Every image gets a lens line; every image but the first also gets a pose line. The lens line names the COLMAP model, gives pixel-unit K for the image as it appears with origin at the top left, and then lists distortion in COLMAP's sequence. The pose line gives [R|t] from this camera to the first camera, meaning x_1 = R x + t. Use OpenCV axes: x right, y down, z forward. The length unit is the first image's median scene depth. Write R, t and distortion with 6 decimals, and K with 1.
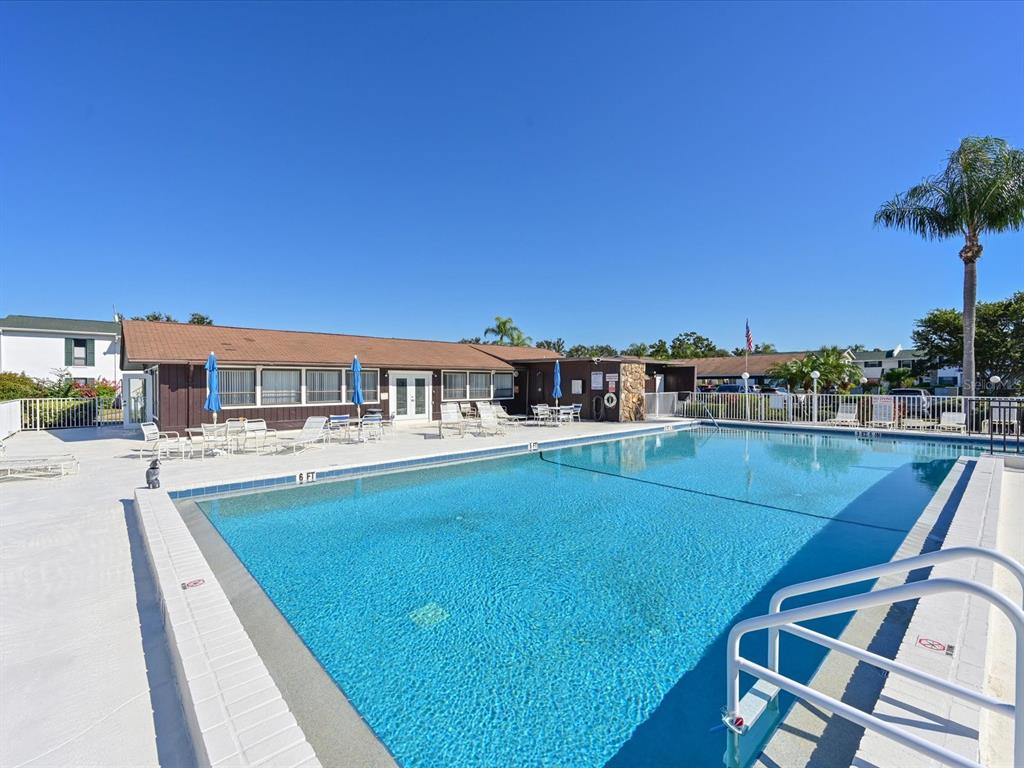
lens RADIAL K [[447.4, 0, 513.5], [0, 447.4, 387.5], [0, 0, 1]] dist [0.018546, -0.000196]
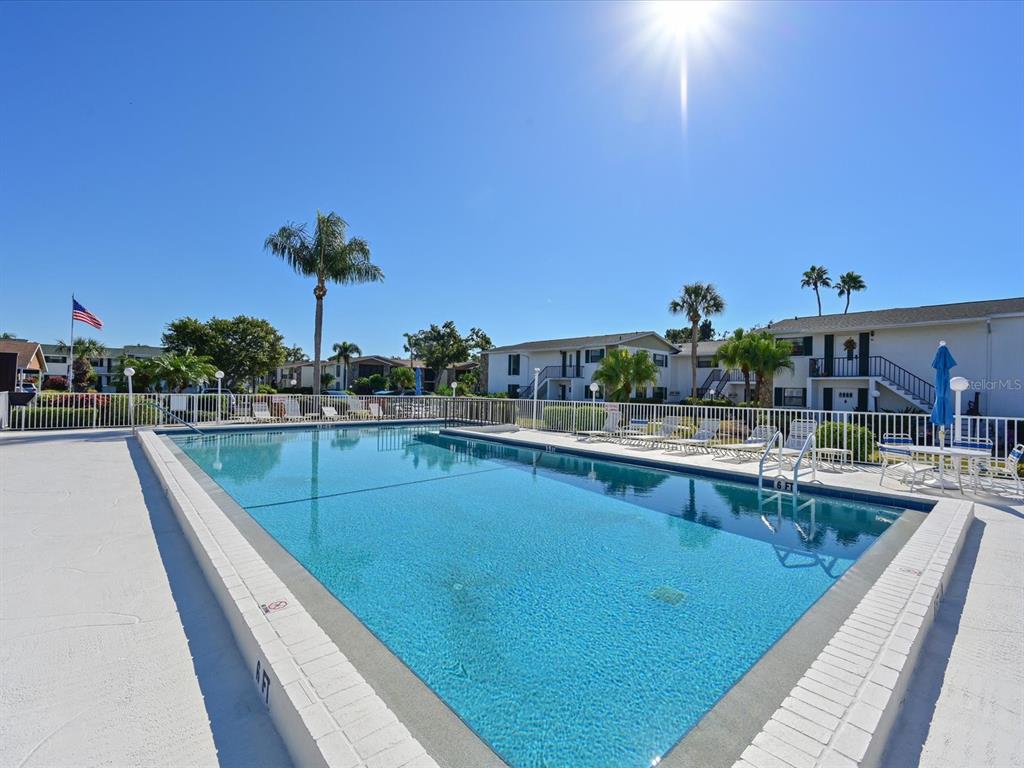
lens RADIAL K [[447.4, 0, 511.2], [0, 447.4, 386.8], [0, 0, 1]] dist [0.018546, -0.000196]
pose [[0.008779, 0.006982, 0.999937, -0.344544], [-0.009615, 0.999930, -0.006897, -0.000125], [-0.999915, -0.009554, 0.008846, 0.371010]]
